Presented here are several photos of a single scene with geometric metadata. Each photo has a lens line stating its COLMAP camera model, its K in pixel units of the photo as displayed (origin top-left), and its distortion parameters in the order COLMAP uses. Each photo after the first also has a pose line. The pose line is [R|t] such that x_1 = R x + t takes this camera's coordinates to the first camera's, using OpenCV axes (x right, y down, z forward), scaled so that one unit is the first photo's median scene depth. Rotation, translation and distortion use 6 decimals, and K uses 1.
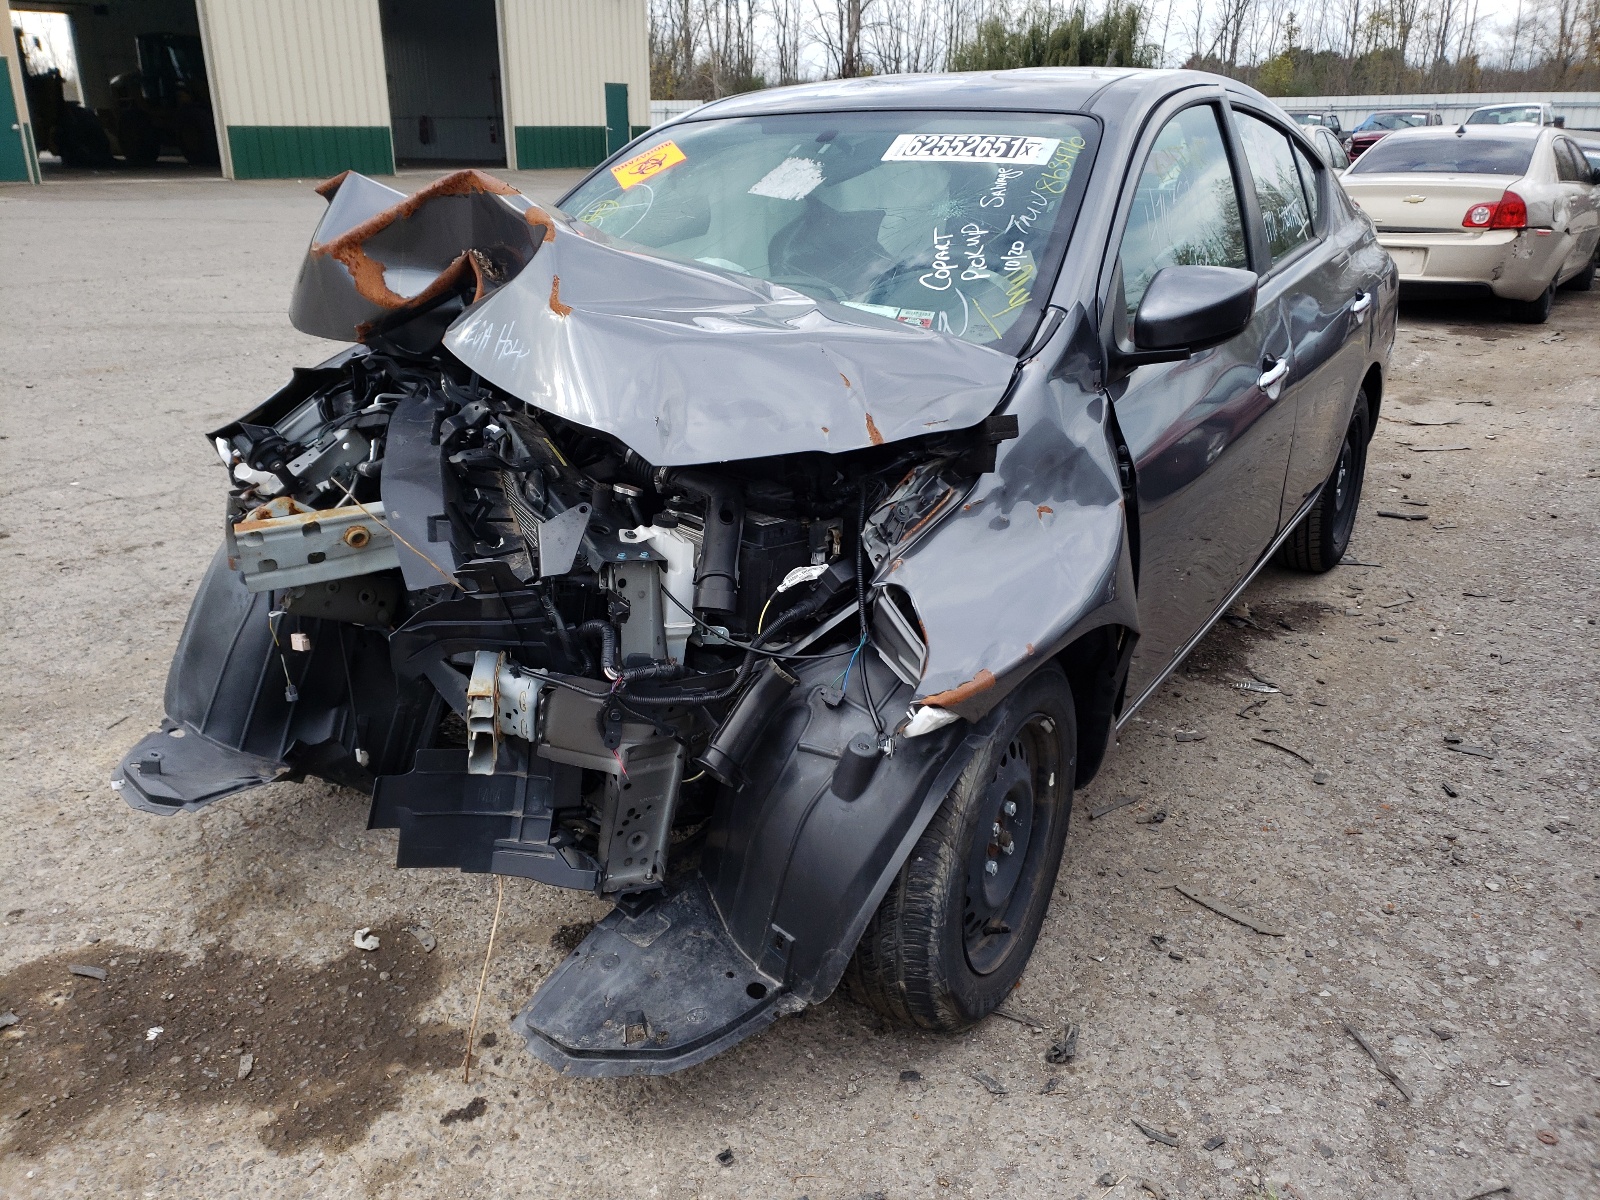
lens RADIAL K [[1225.8, 0, 800.9], [0, 1225.8, 599.3], [0, 0, 1]] dist [0.027327, -0.021542]
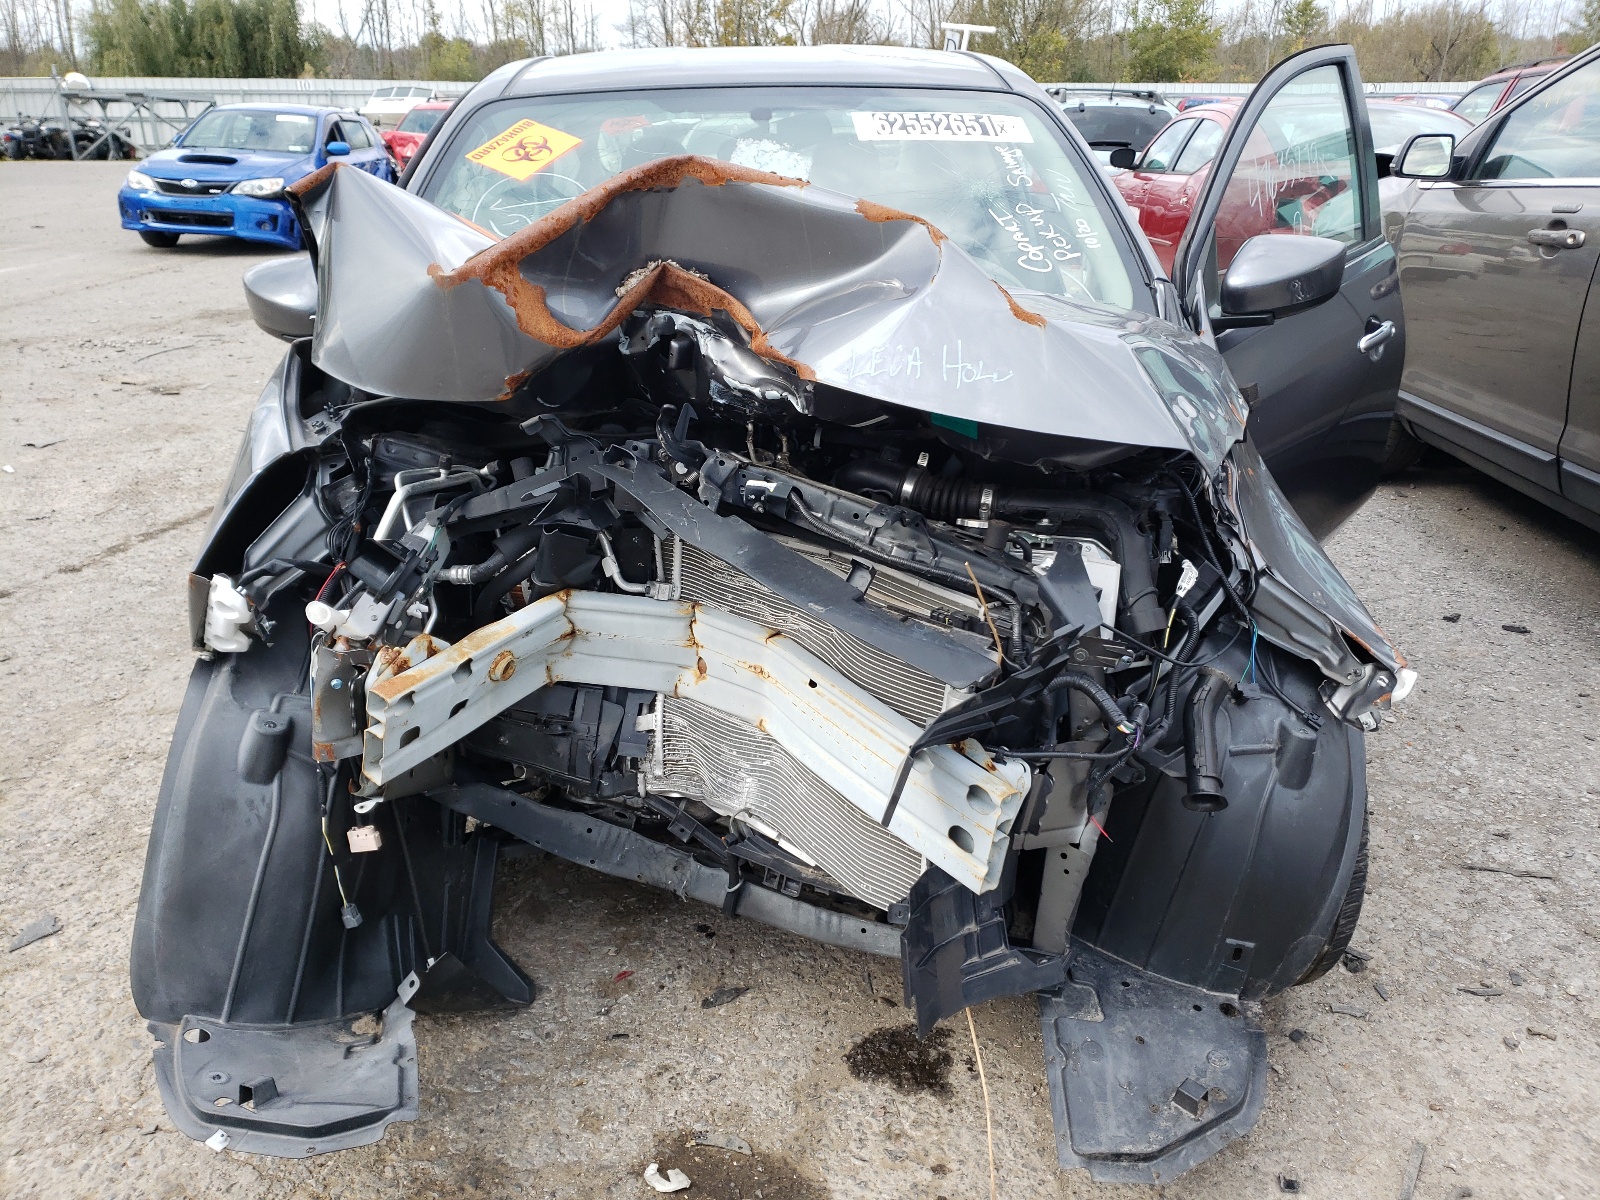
lens RADIAL K [[1219.0, 0, 803.1], [0, 1219.0, 606.9], [0, 0, 1]] dist [0.026985, -0.005167]
pose [[0.808073, -0.216976, 0.547668, -0.633035], [0.207372, 0.974962, 0.080288, -0.111176], [-0.551376, 0.048693, 0.832835, 0.313015]]
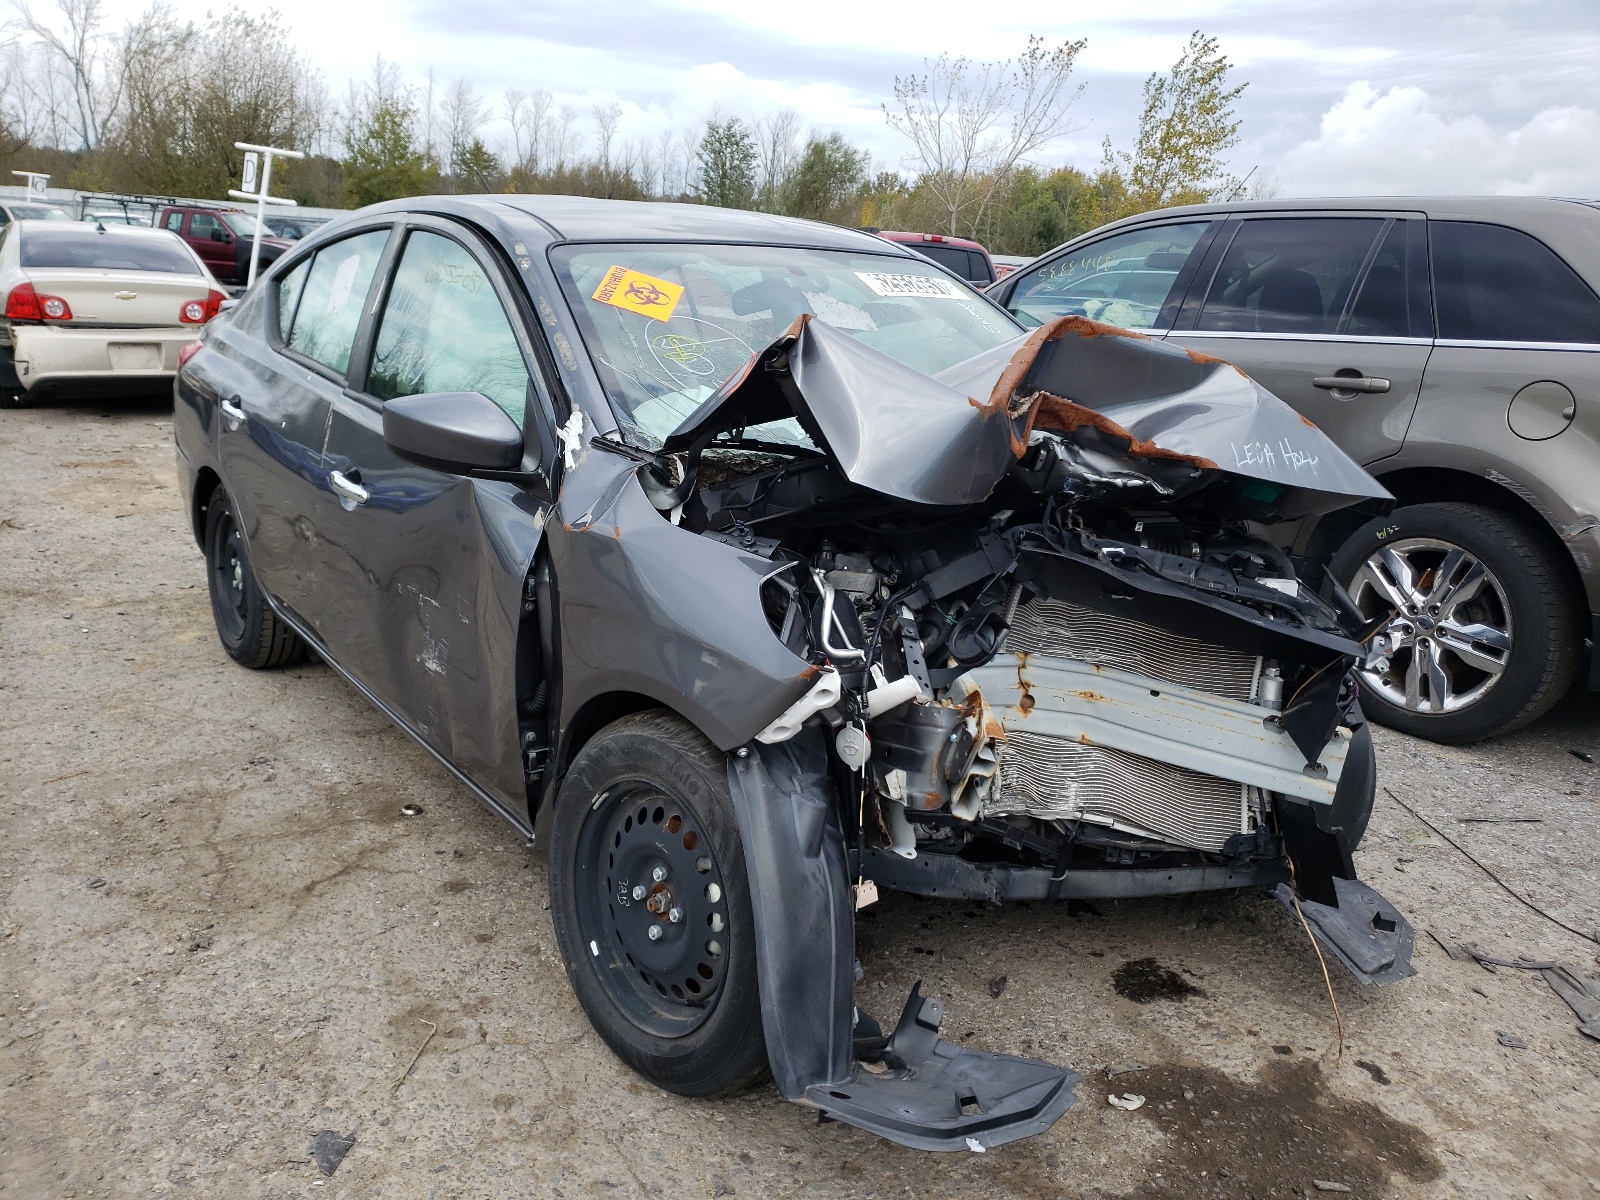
lens RADIAL K [[1219.0, 0, 805.2], [0, 1219.0, 594.1], [0, 0, 1]] dist [0.026985, -0.005167]
pose [[0.346023, -0.225203, 0.910797, -1.239373], [0.285340, 0.950041, 0.126503, -0.293973], [-0.893784, 0.216114, 0.392995, 0.777448]]
